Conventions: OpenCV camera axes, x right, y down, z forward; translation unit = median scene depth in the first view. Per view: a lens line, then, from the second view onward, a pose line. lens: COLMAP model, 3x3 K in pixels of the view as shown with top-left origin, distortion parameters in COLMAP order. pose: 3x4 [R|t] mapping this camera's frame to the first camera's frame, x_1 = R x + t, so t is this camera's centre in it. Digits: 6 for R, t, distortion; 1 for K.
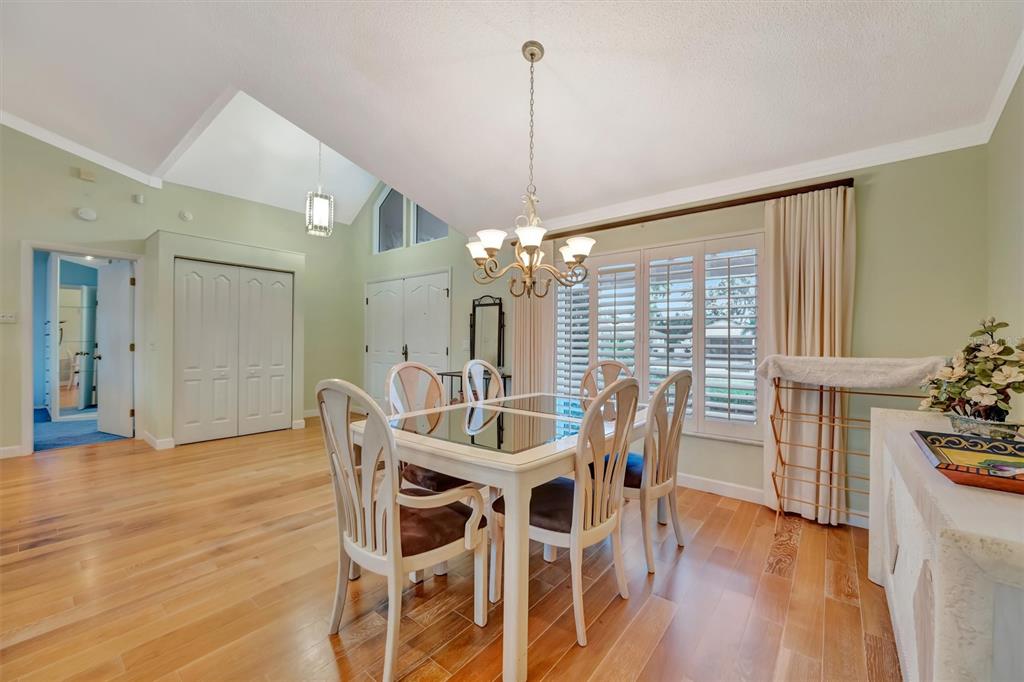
lens RADIAL K [[404.1, 0, 515.1], [0, 404.1, 345.0], [0, 0, 1]] dist [0.000862, 0.000049]
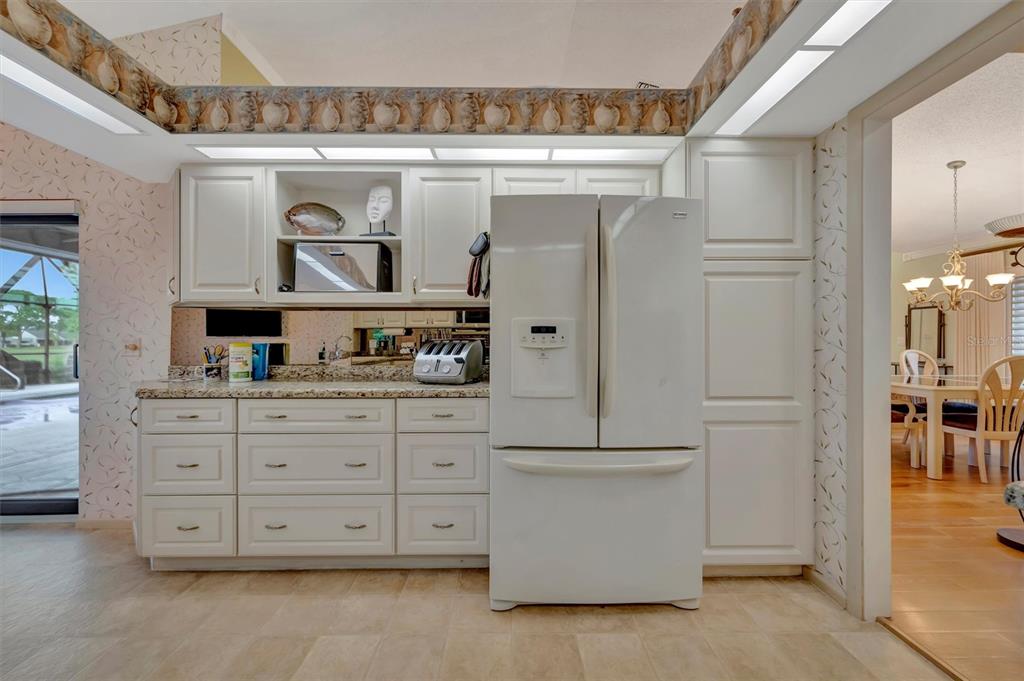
lens RADIAL K [[404.1, 0, 515.1], [0, 404.1, 344.5], [0, 0, 1]] dist [0.000862, 0.000049]
pose [[0.639770, -0.007650, -0.768529, 0.117763], [0.008940, 0.999957, -0.002512, 0.005146], [0.768515, -0.005263, 0.639810, -1.106951]]
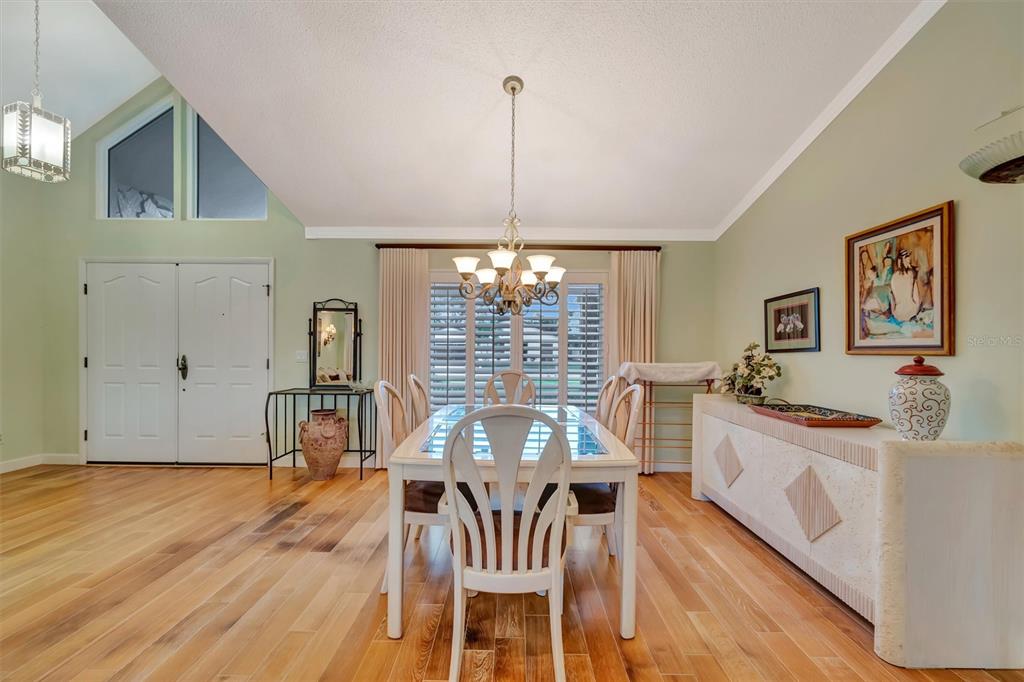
lens RADIAL K [[407.5, 0, 514.1], [0, 407.5, 355.5], [0, 0, 1]] dist [0.002108, -0.000057]
pose [[0.779528, -0.012204, 0.626249, -0.487164], [0.003233, 0.999875, 0.015460, -0.020123], [-0.626359, -0.010027, 0.779470, 0.115905]]
